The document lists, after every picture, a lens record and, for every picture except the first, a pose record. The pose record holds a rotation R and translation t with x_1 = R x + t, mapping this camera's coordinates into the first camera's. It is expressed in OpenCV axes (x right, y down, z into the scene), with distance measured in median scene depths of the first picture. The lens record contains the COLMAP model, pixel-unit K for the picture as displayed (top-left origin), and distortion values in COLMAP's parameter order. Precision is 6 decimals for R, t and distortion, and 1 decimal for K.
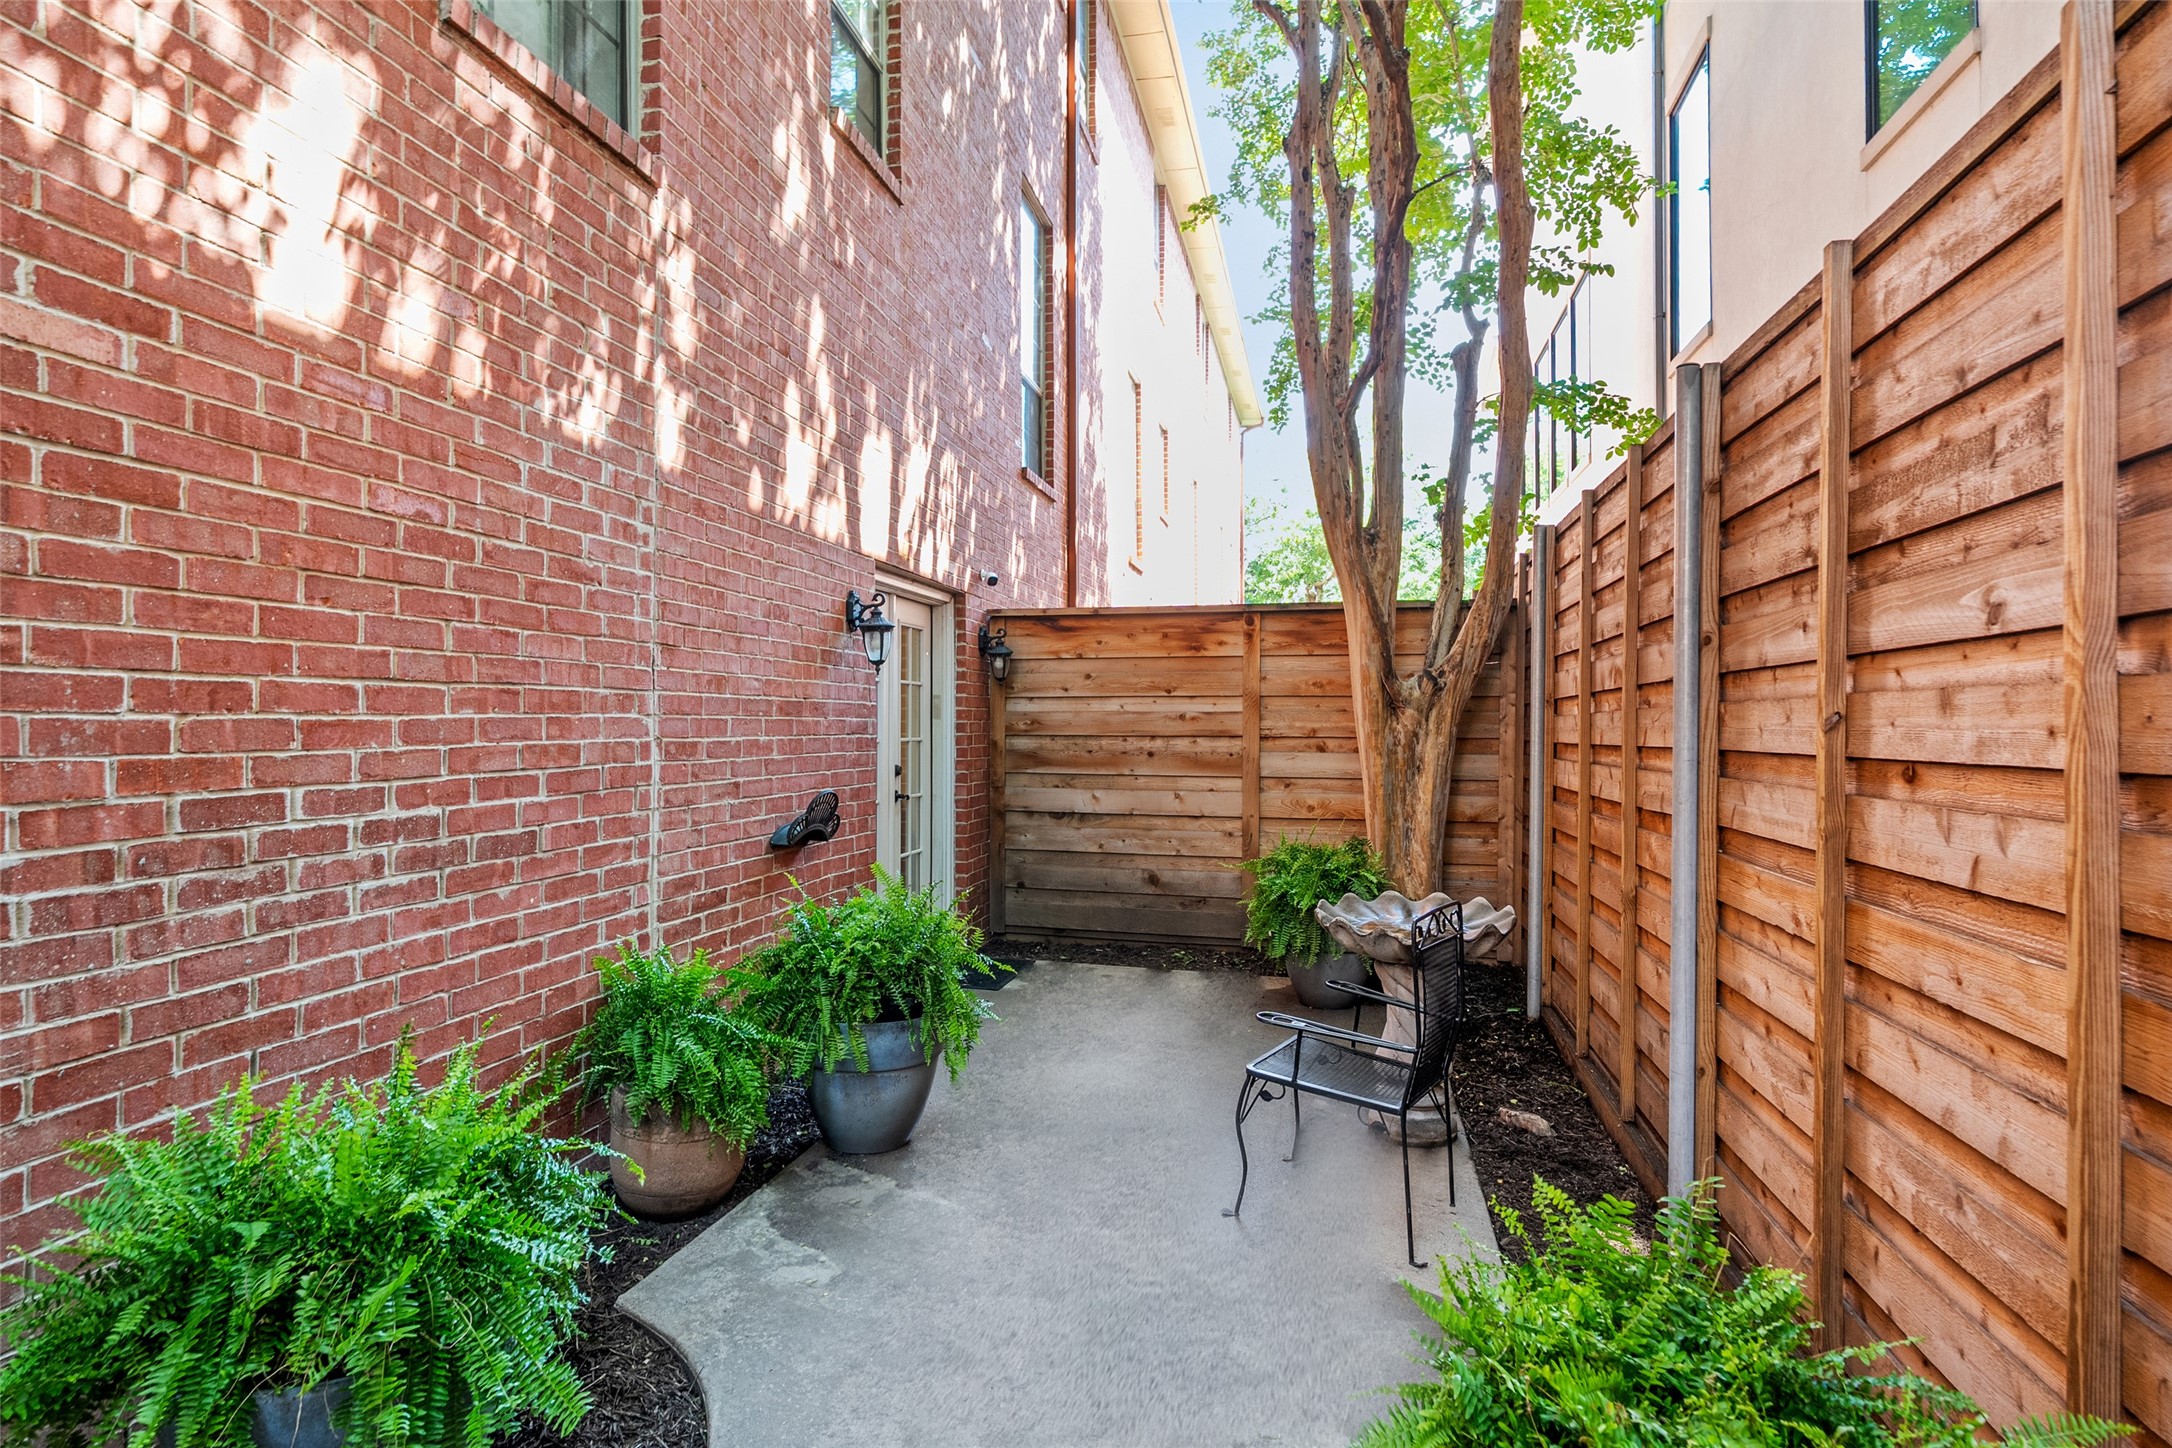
lens RADIAL K [[1103.4, 0, 1095.0], [0, 1103.4, 749.7], [0, 0, 1]] dist [-0.001889, -0.000086]
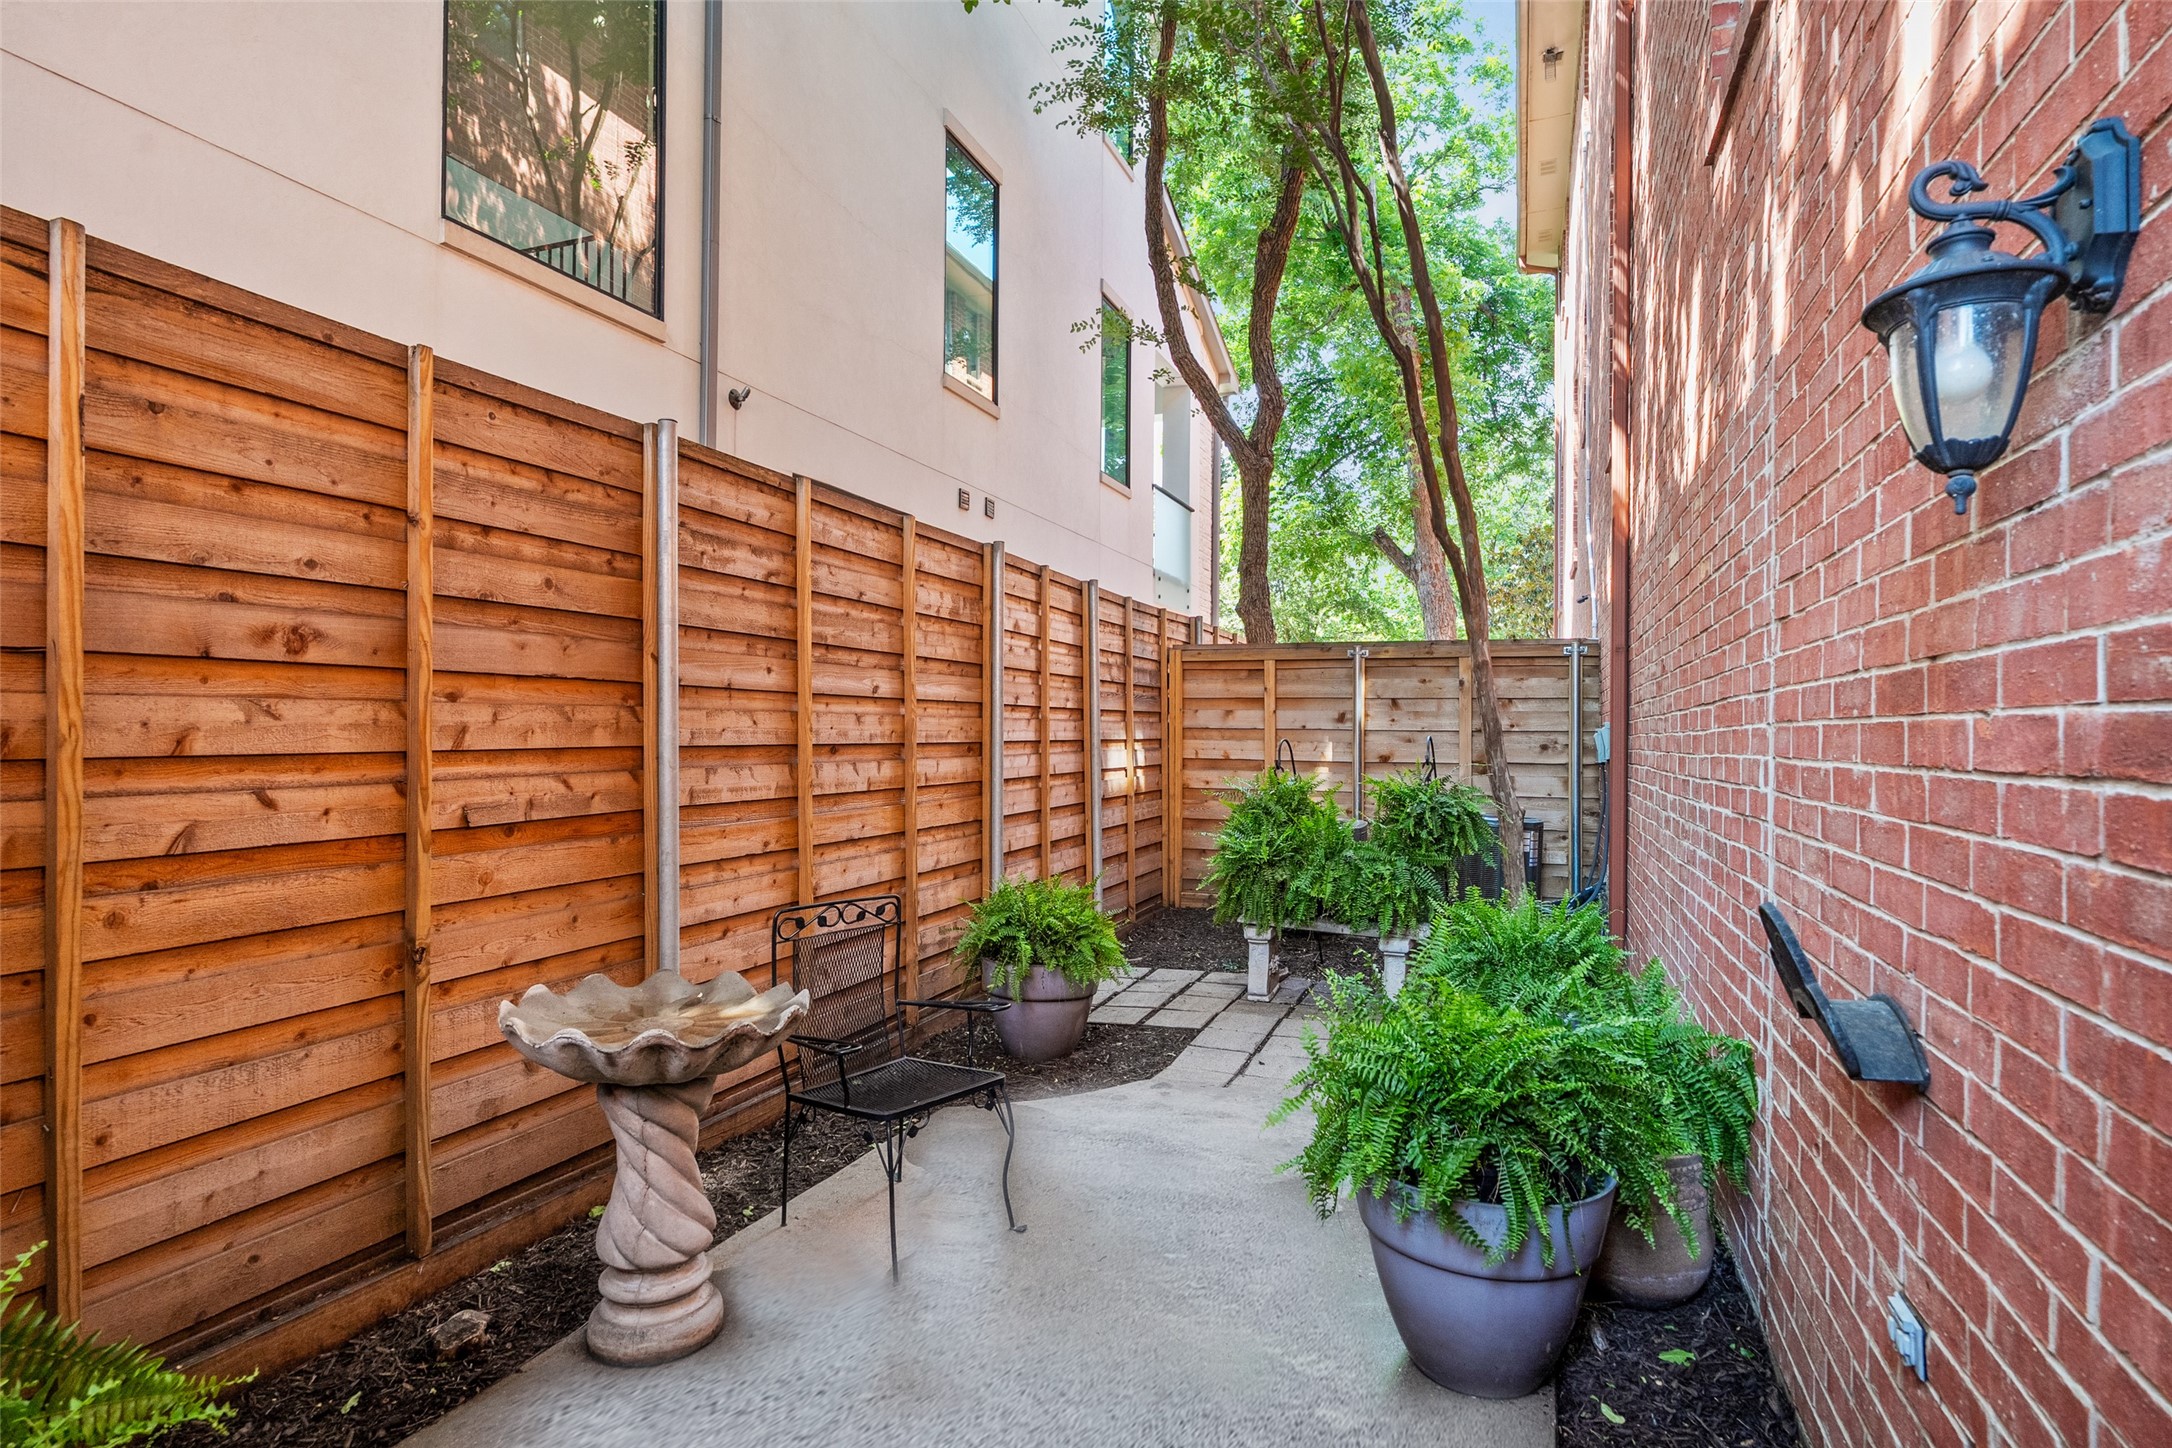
lens RADIAL K [[1103.4, 0, 1095.0], [0, 1103.4, 749.7], [0, 0, 1]] dist [-0.001889, -0.000086]
pose [[-0.987569, -0.013555, 0.156600, -0.045058], [-0.007792, 0.999272, 0.037358, -0.020637], [-0.156993, 0.035673, -0.986955, 0.960678]]
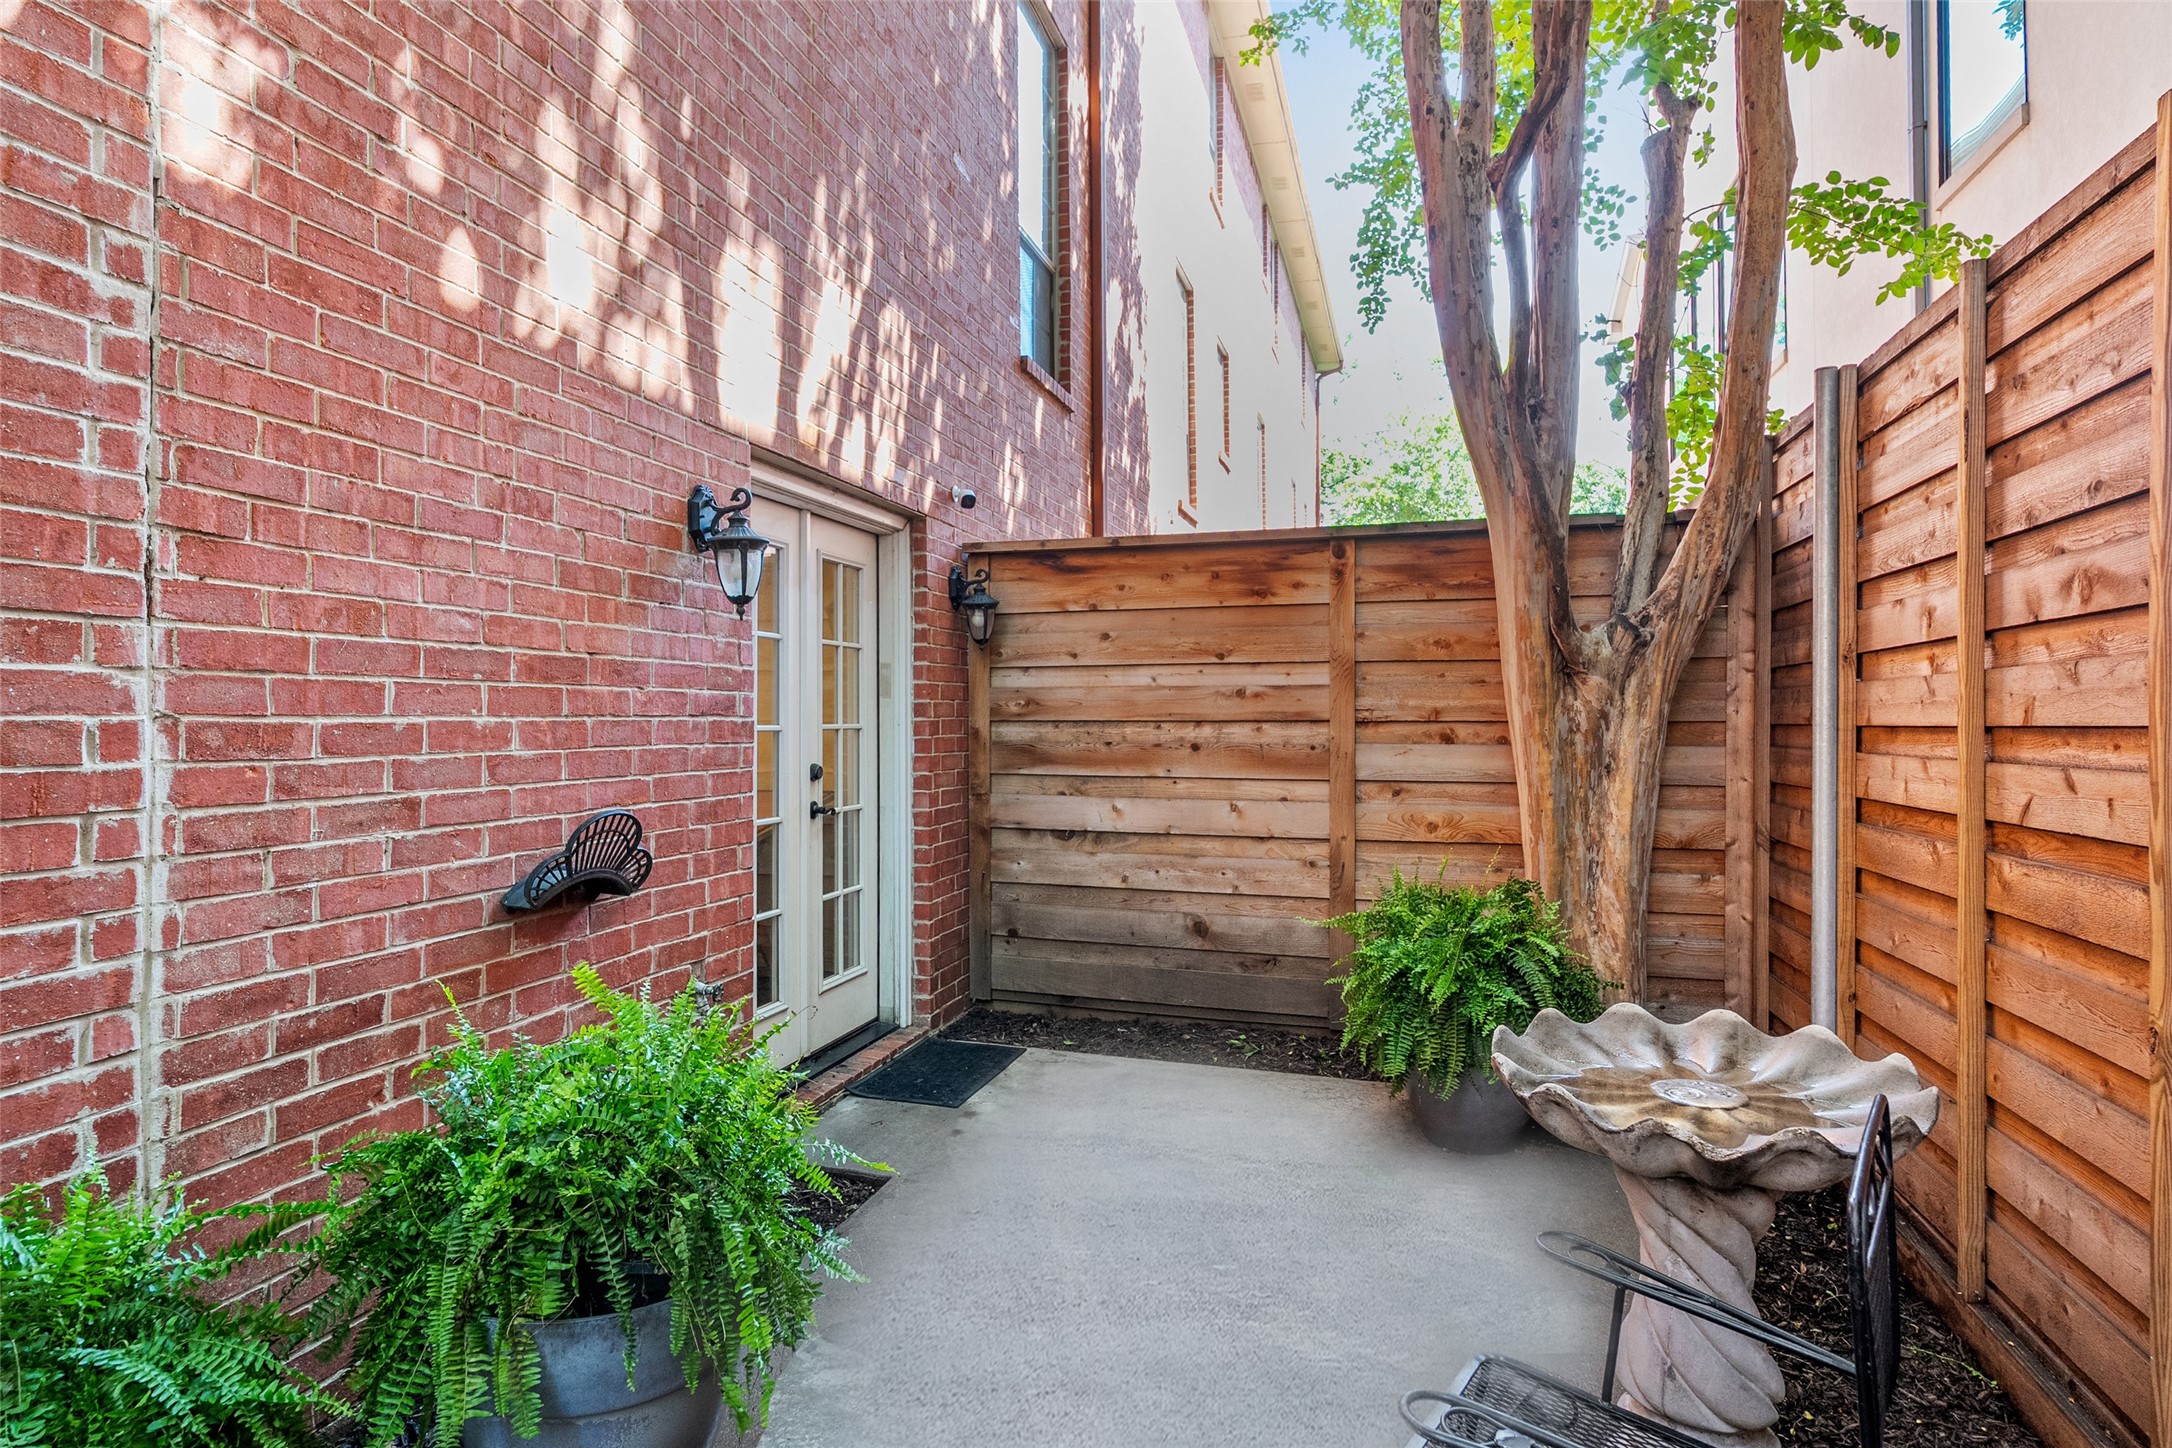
lens RADIAL K [[1169.0, 0, 1086.0], [0, 1169.0, 724.0], [0, 0, 1]] dist [-0.001771, -0.000272]
pose [[0.998042, -0.003636, -0.062438, 0.028998], [0.002579, 0.999852, -0.016998, 0.001806], [0.062491, 0.016803, 0.997904, 0.273440]]
